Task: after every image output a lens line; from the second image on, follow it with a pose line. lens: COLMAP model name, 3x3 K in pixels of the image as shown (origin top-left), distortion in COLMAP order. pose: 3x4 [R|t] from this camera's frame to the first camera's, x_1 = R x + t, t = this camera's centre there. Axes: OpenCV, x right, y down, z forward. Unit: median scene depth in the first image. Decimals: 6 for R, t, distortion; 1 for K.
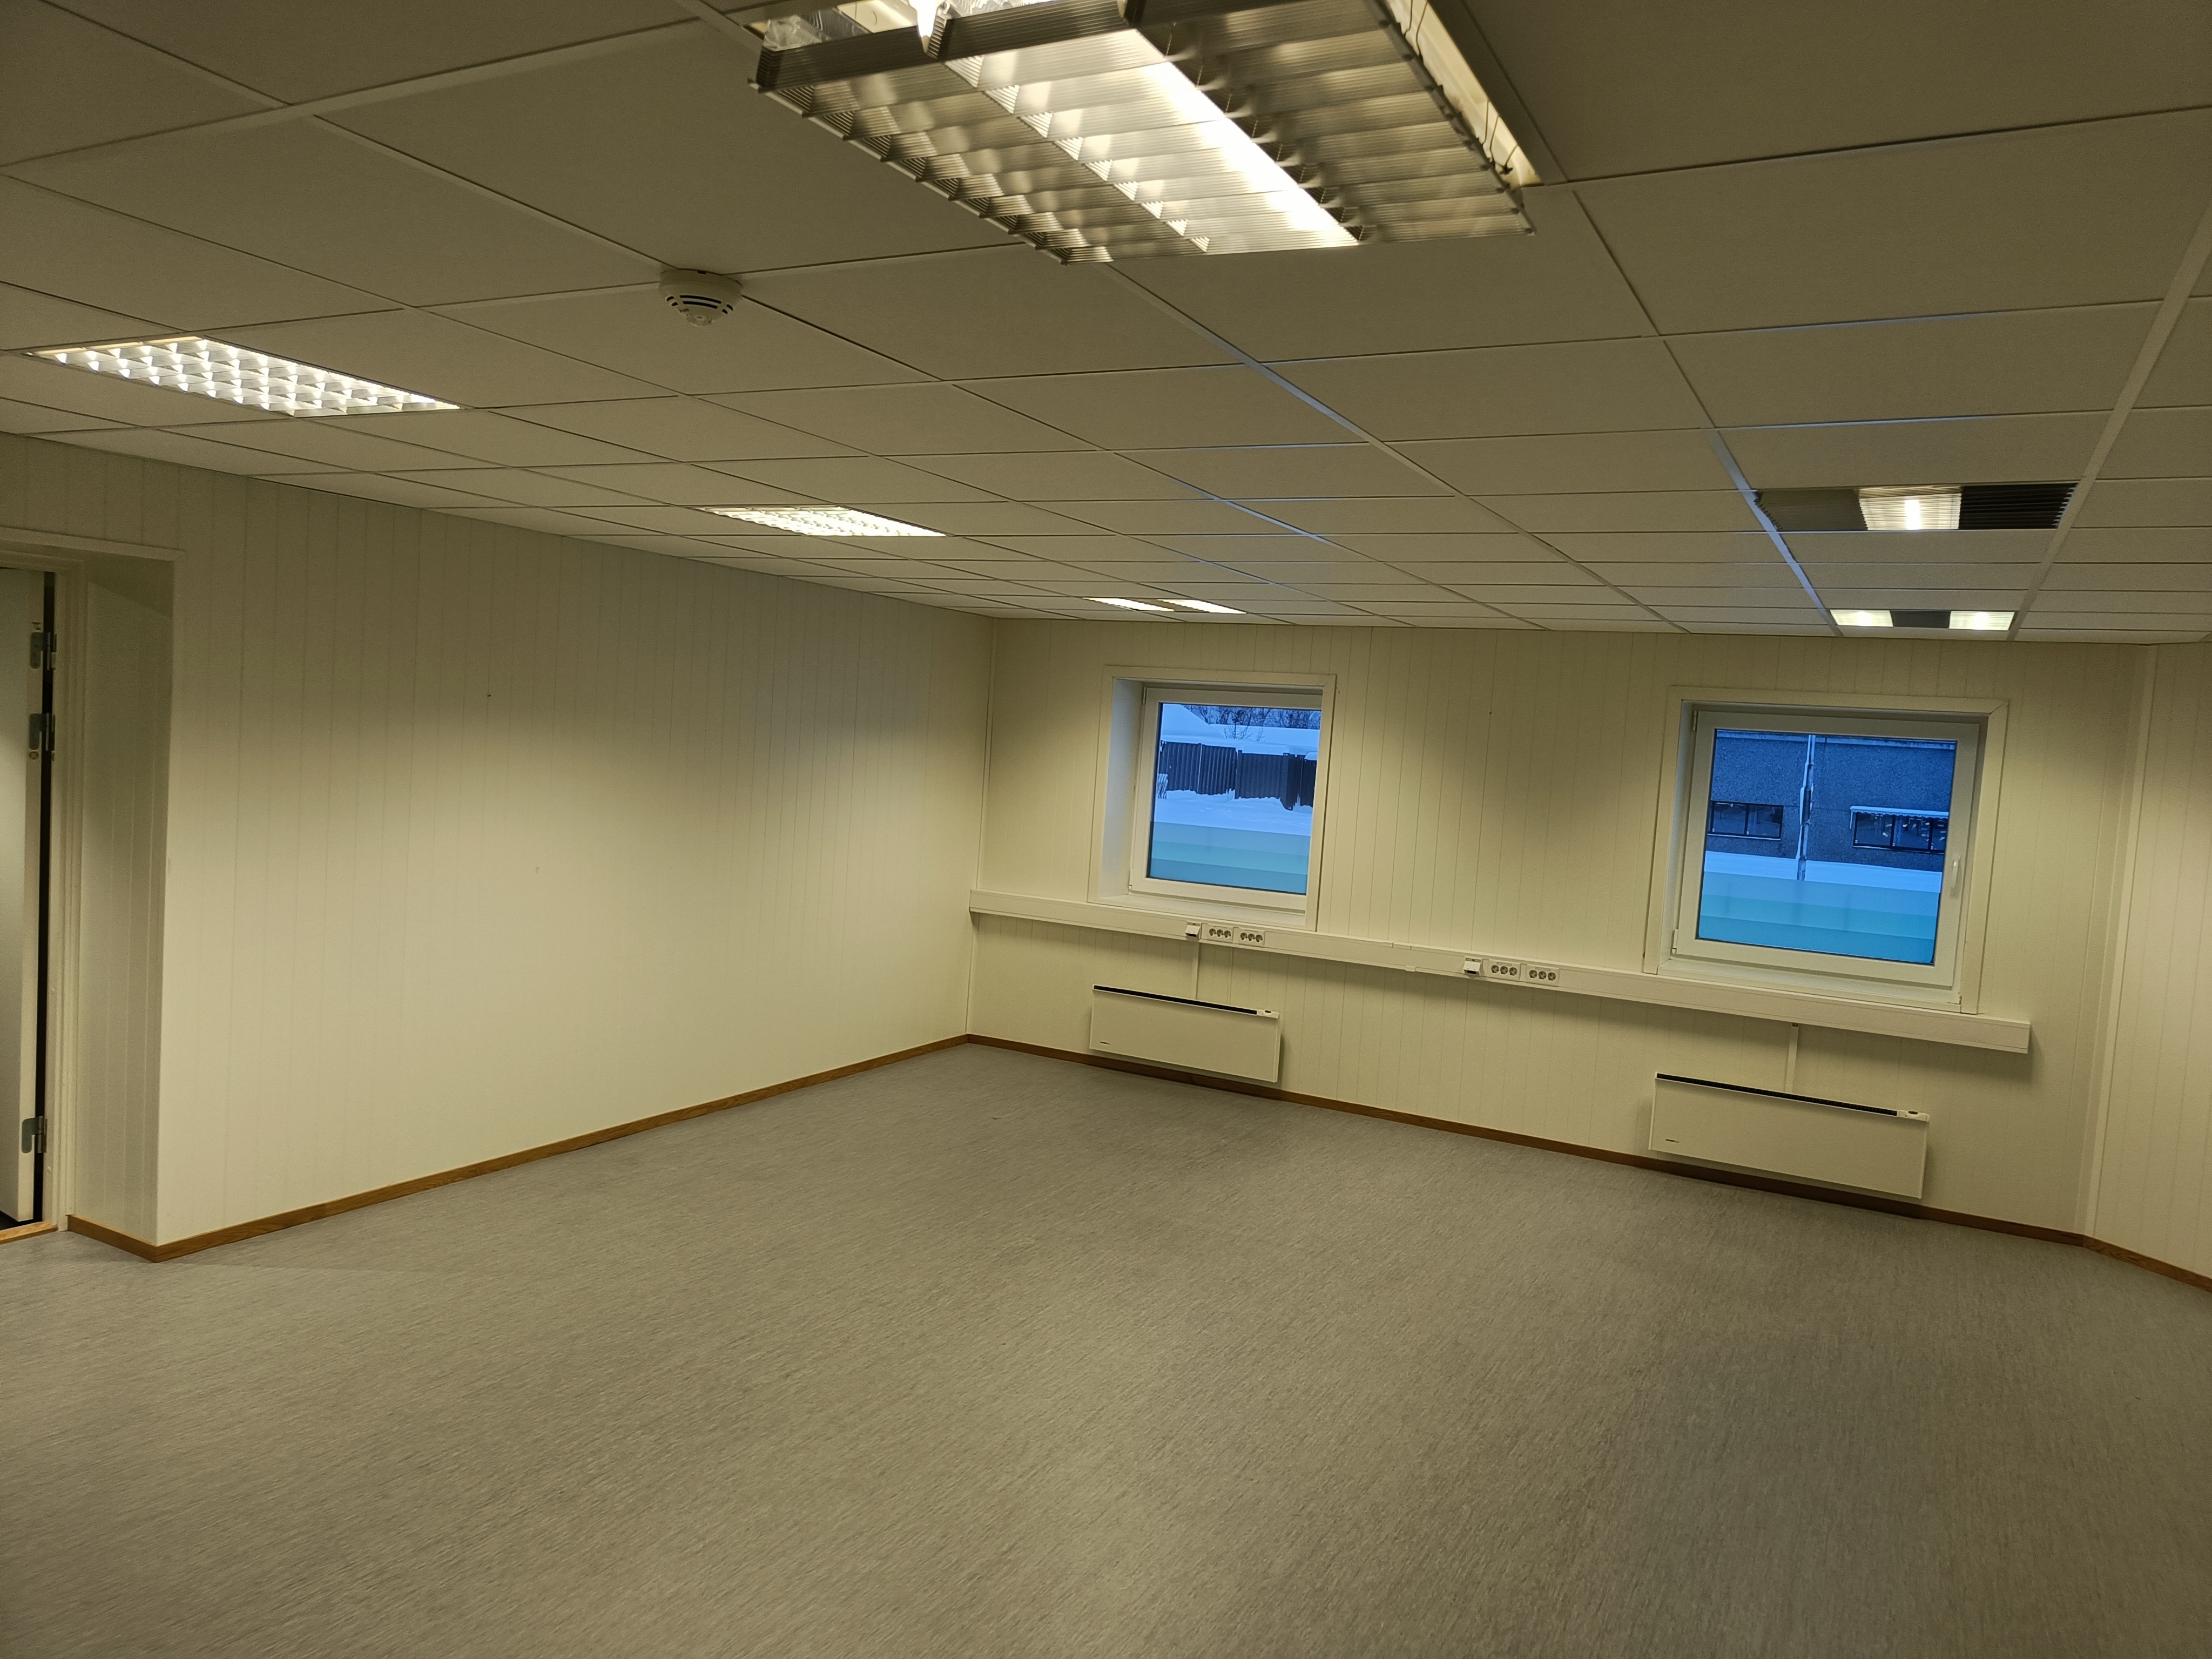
lens RADIAL K [[1524.9, 0, 1116.0], [0, 1524.9, 839.0], [0, 0, 1]] dist [0.013032, -0.003283]
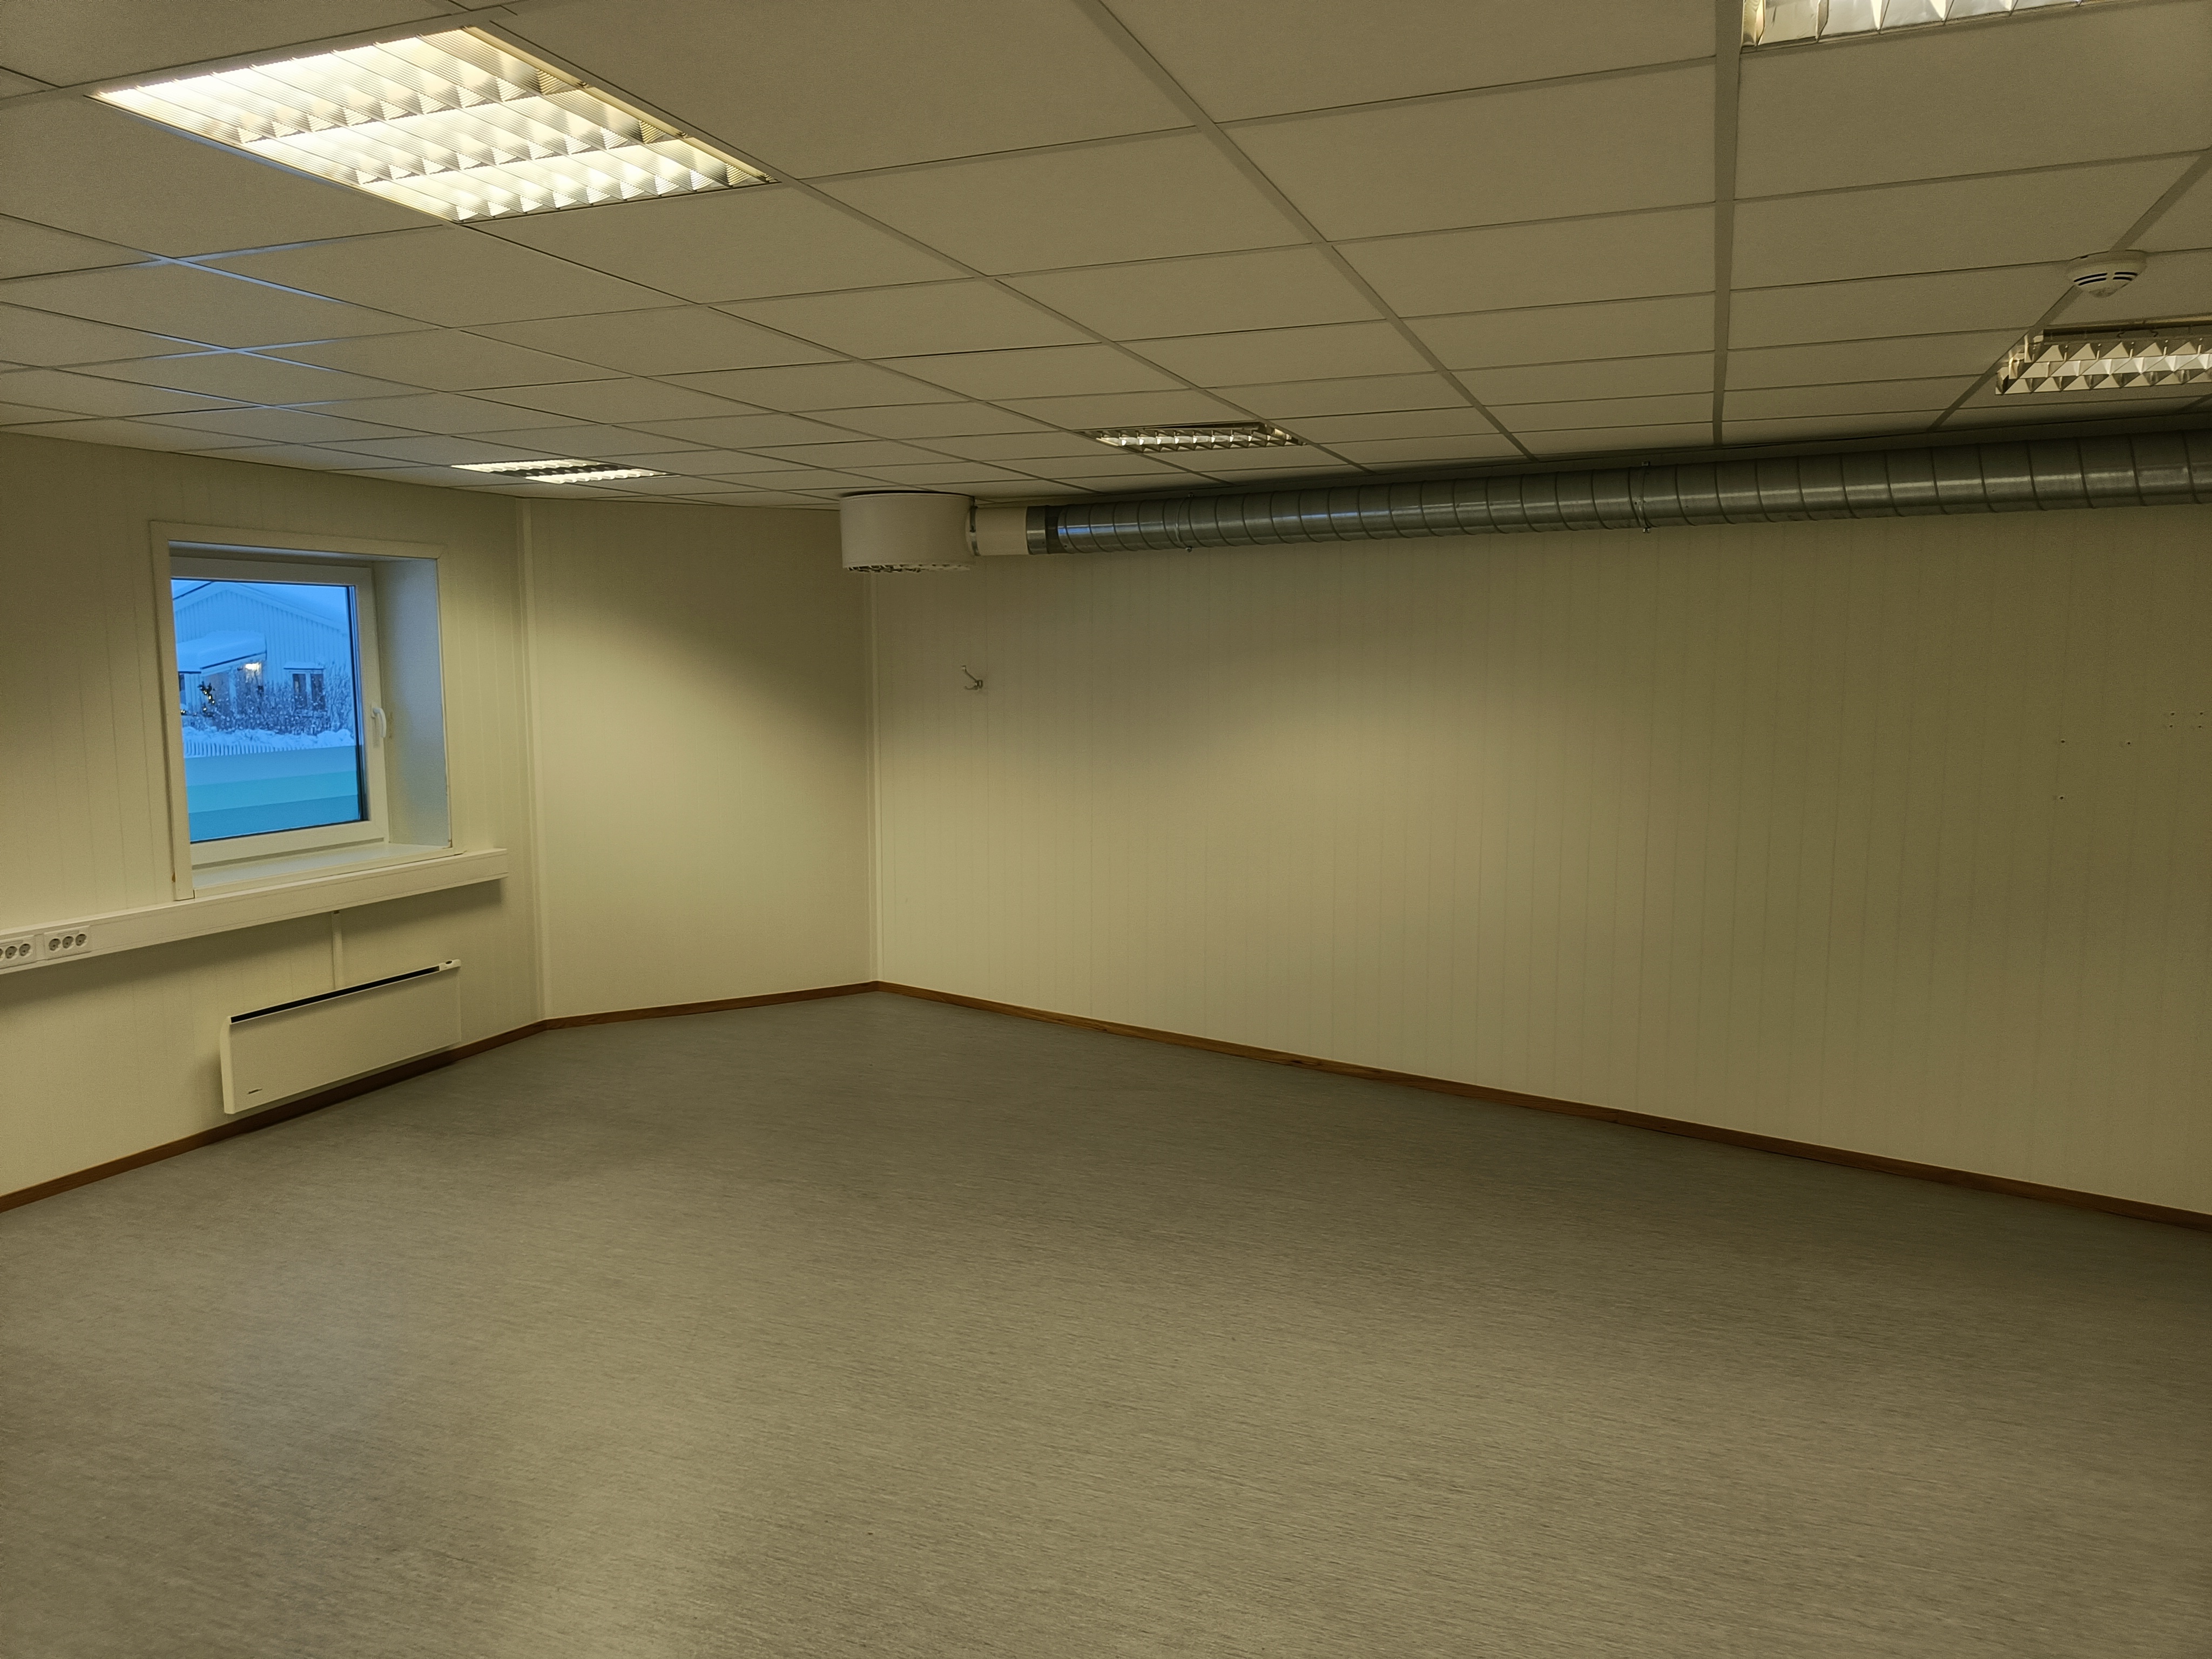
lens RADIAL K [[1529.4, 0, 1105.9], [0, 1529.4, 827.2], [0, 0, 1]] dist [0.014935, -0.004657]
pose [[-0.122644, -0.180205, 0.975953, -0.510024], [0.060098, 0.980224, 0.188546, -0.073639], [-0.990629, 0.081777, -0.109389, 0.692145]]
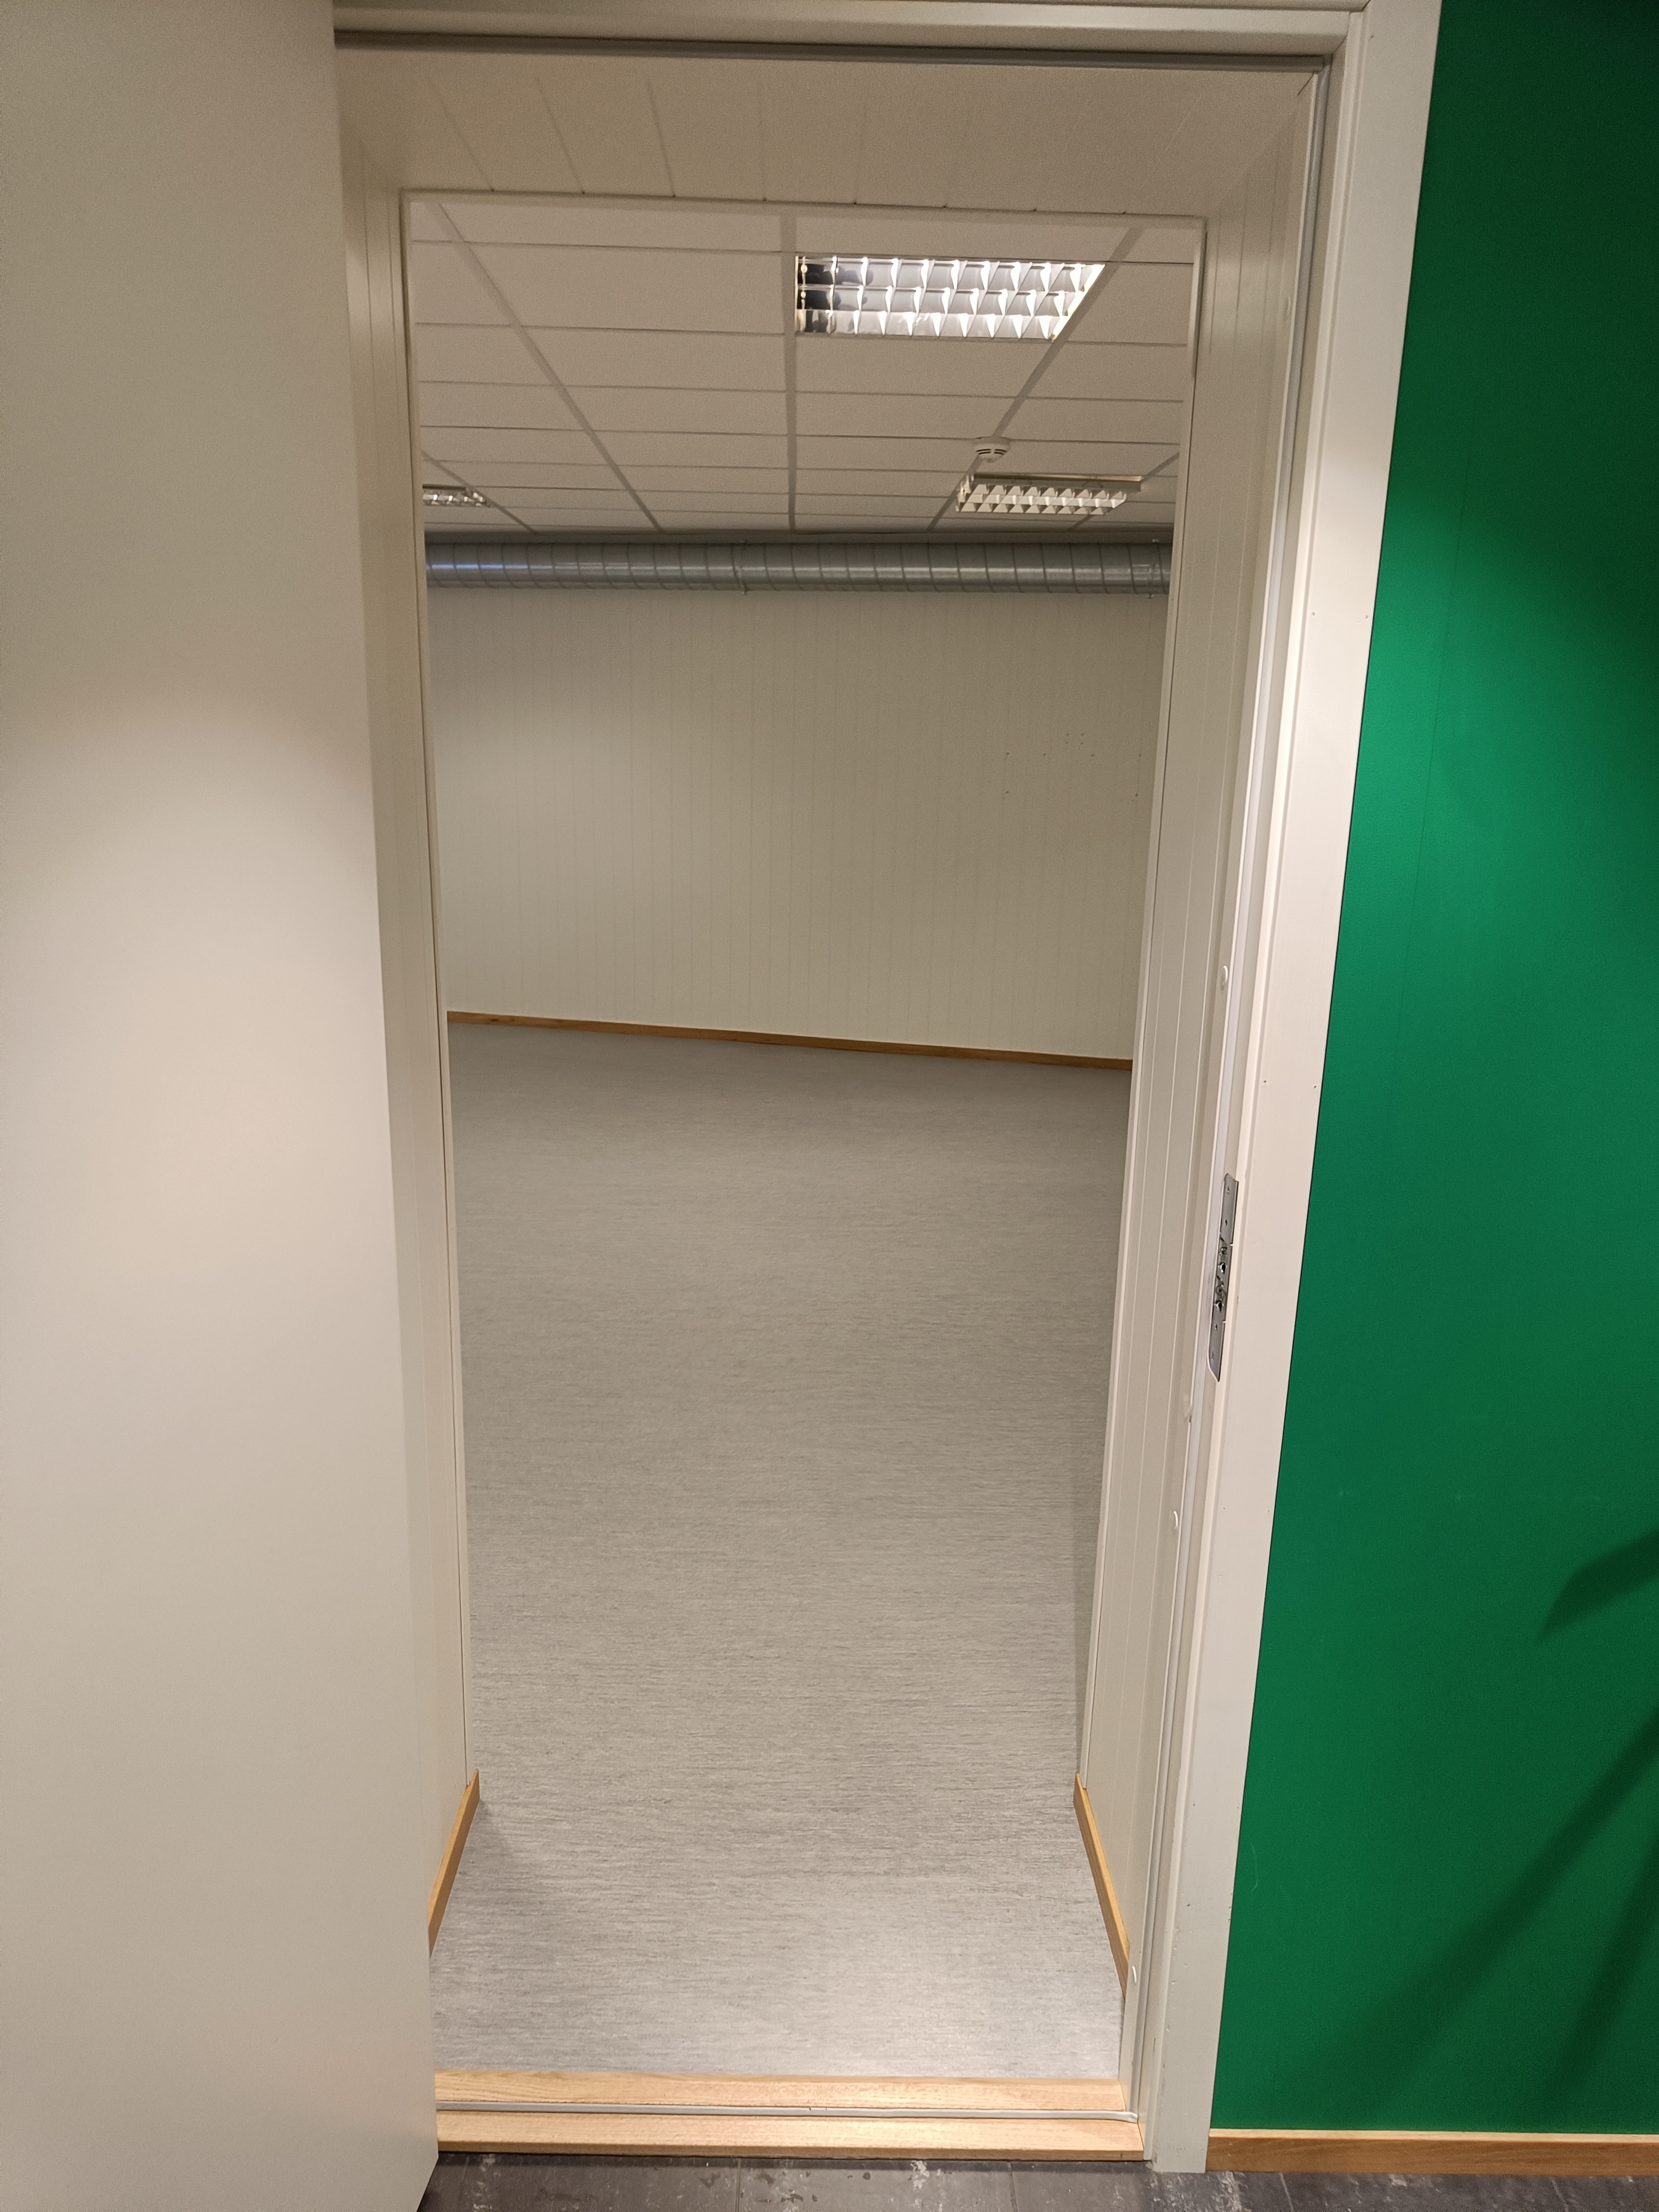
lens RADIAL K [[1528.7, 0, 809.1], [0, 1528.7, 1137.2], [0, 0, 1]] dist [0.012984, -0.001986]
pose [[-0.482073, -0.301267, 0.822705, -0.778237], [0.005091, 0.938041, 0.346486, -0.071283], [-0.876116, 0.171220, -0.450671, 0.834210]]
